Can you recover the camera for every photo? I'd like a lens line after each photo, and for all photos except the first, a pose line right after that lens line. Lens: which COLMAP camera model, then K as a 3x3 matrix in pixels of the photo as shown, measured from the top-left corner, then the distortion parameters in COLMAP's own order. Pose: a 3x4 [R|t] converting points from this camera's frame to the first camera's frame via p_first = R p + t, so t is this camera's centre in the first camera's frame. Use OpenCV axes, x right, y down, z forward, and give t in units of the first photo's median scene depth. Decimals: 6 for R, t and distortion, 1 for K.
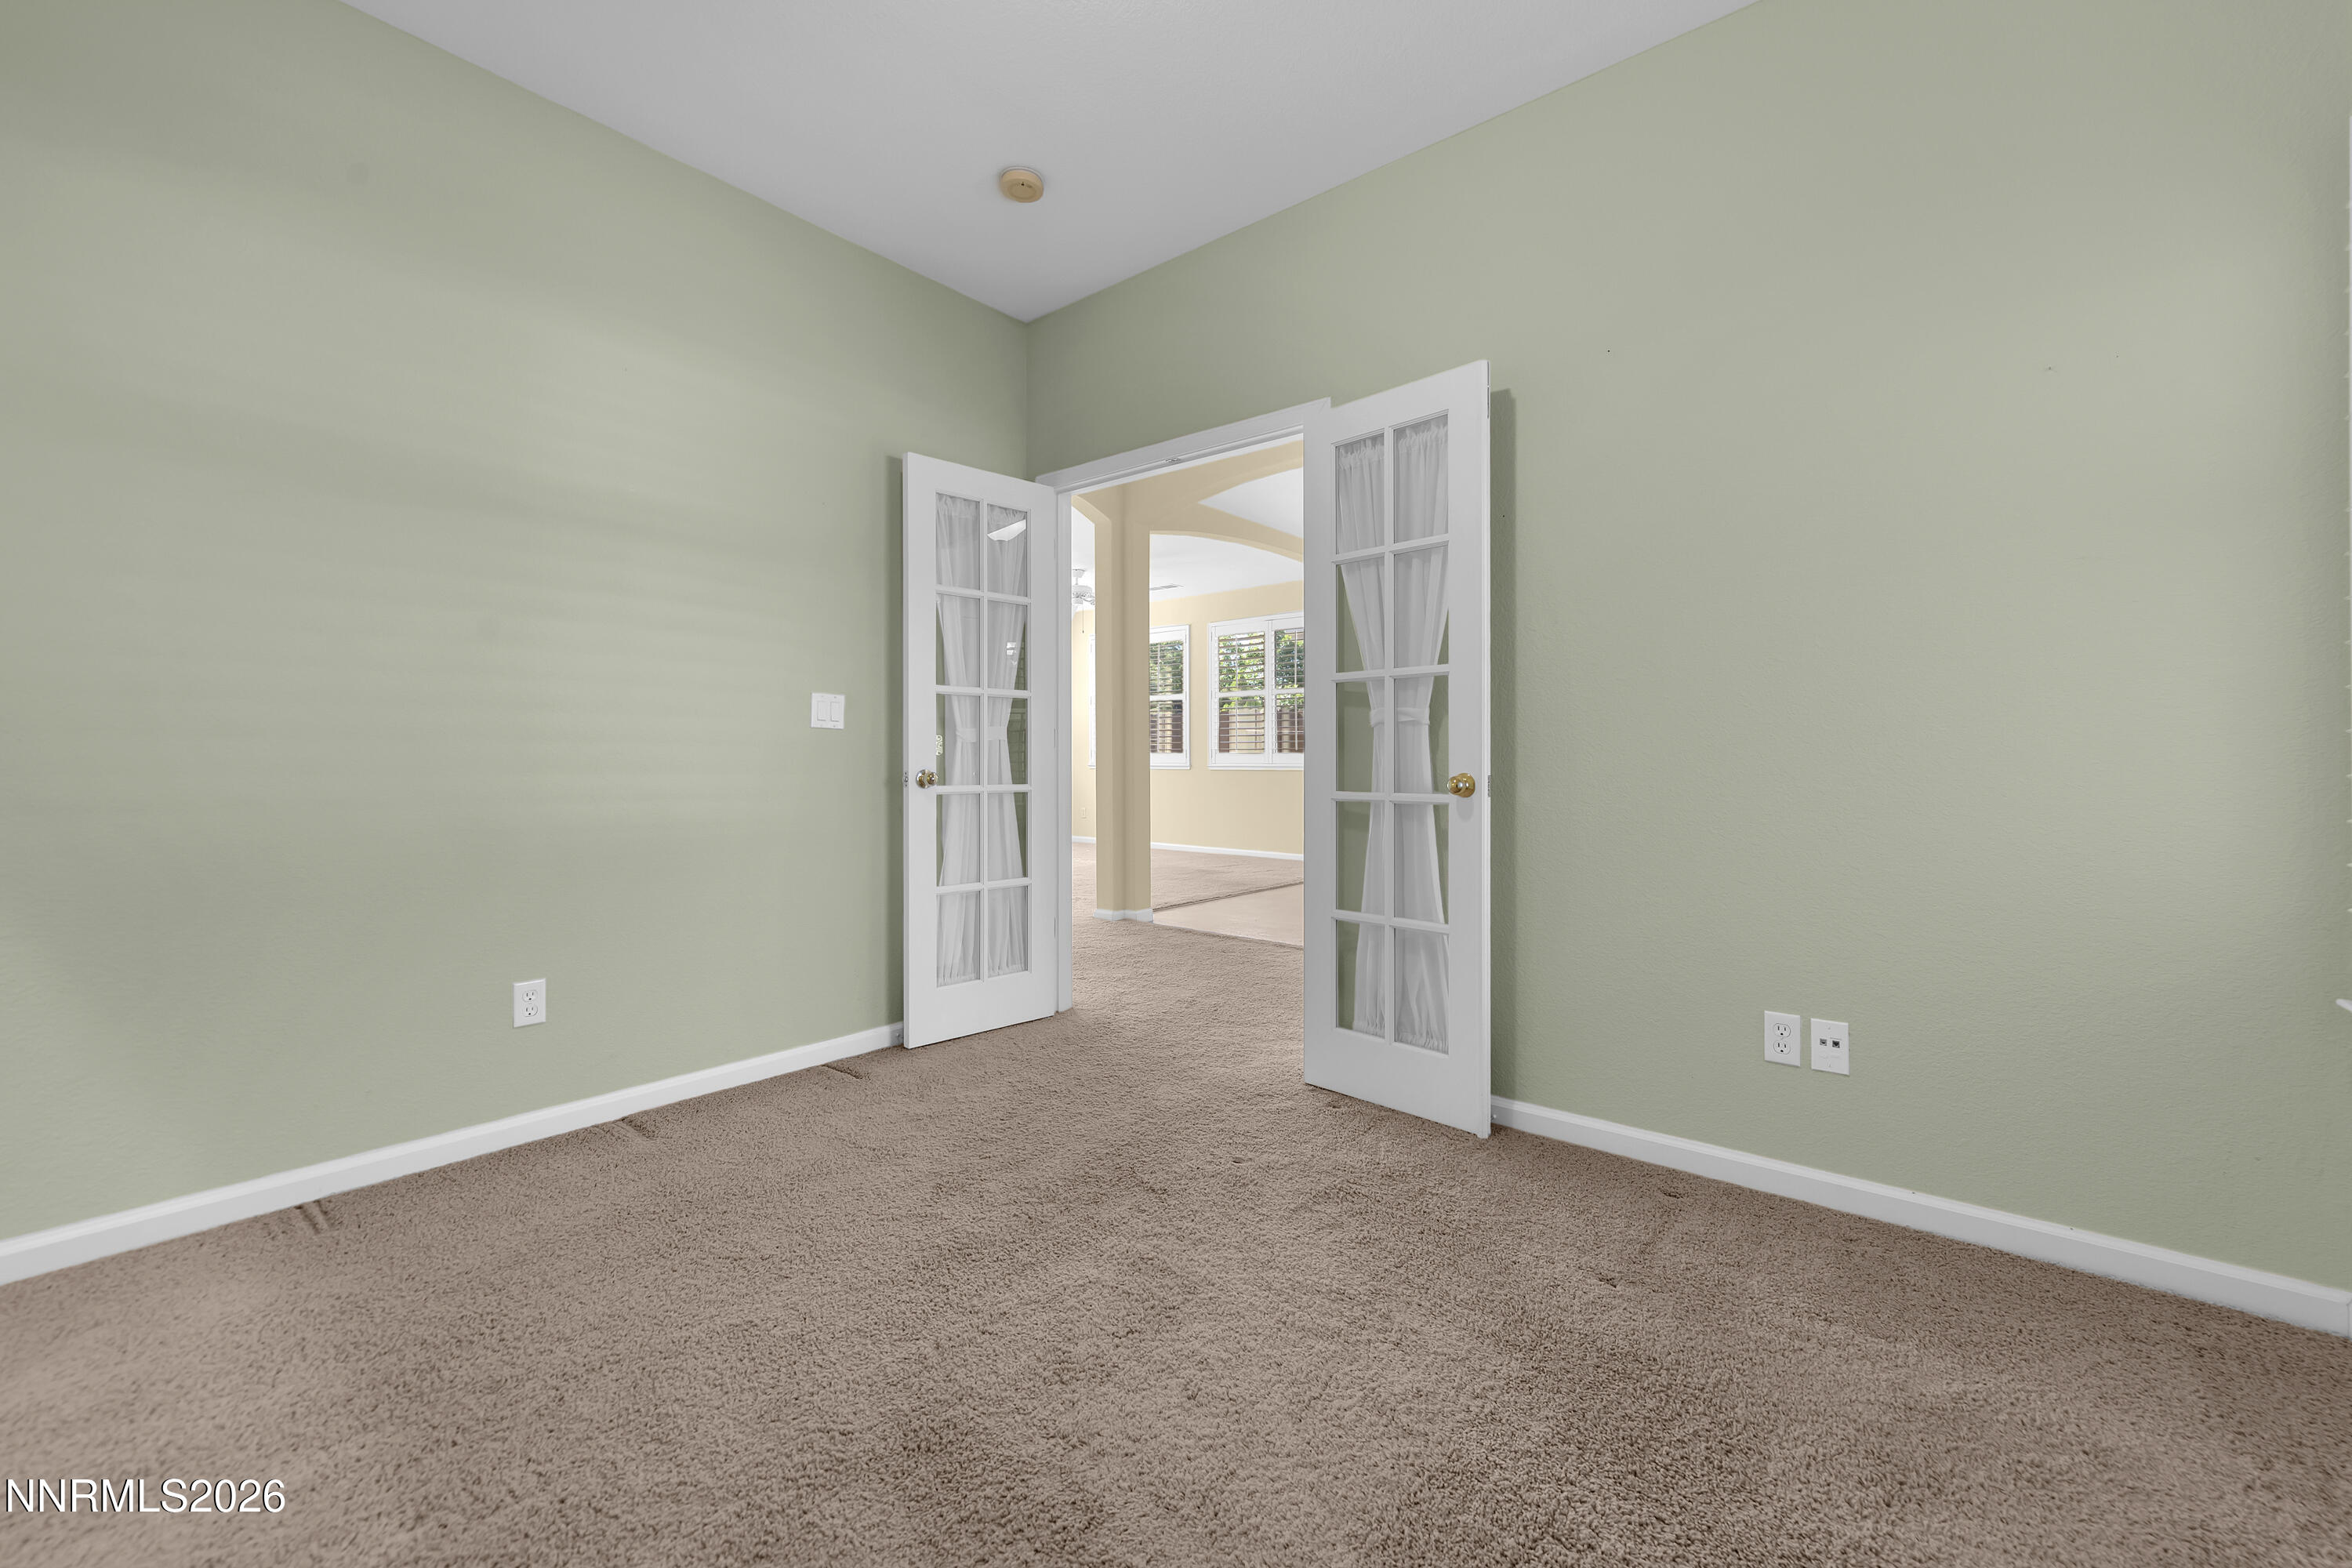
lens RADIAL K [[962.2, 0, 1226.5], [0, 962.2, 758.3], [0, 0, 1]] dist [0.000166, 0.000082]
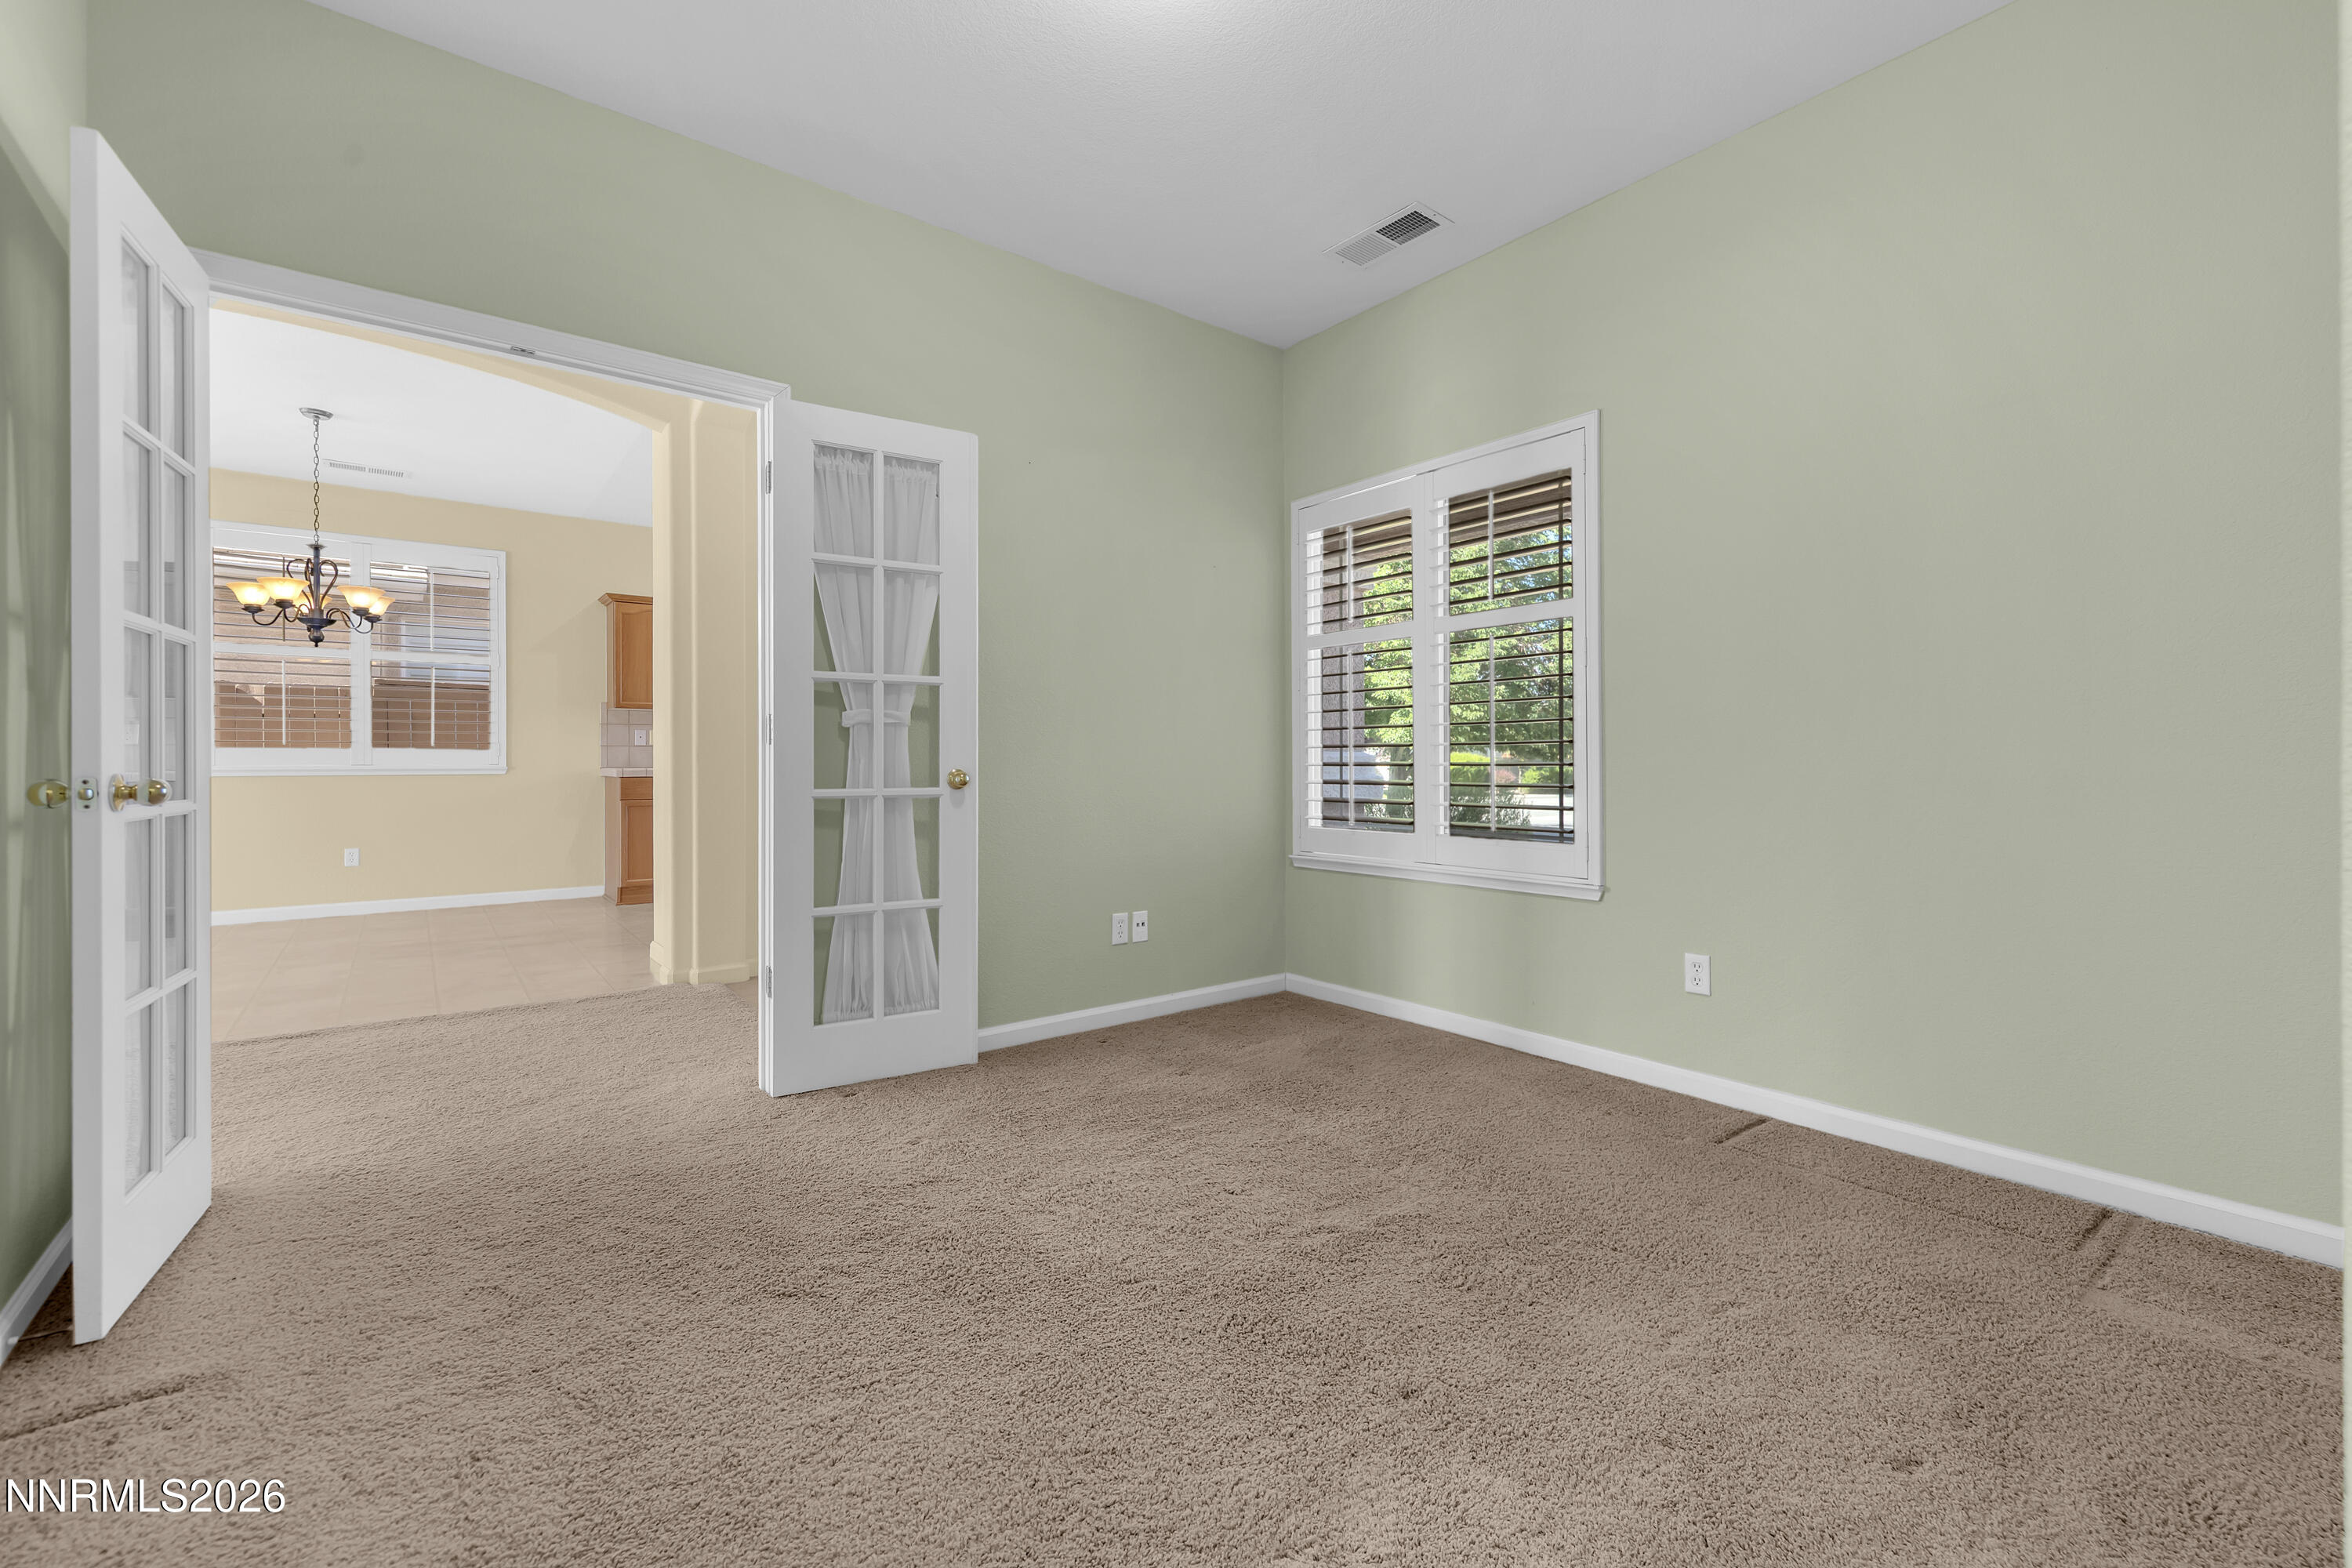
lens RADIAL K [[972.3, 0, 1188.5], [0, 972.3, 770.7], [0, 0, 1]] dist [-0.002127, -0.000242]
pose [[0.229746, -0.003743, 0.973243, -0.822494], [0.005421, 0.999982, 0.002566, 0.015405], [-0.973235, 0.004687, 0.229763, 0.413210]]
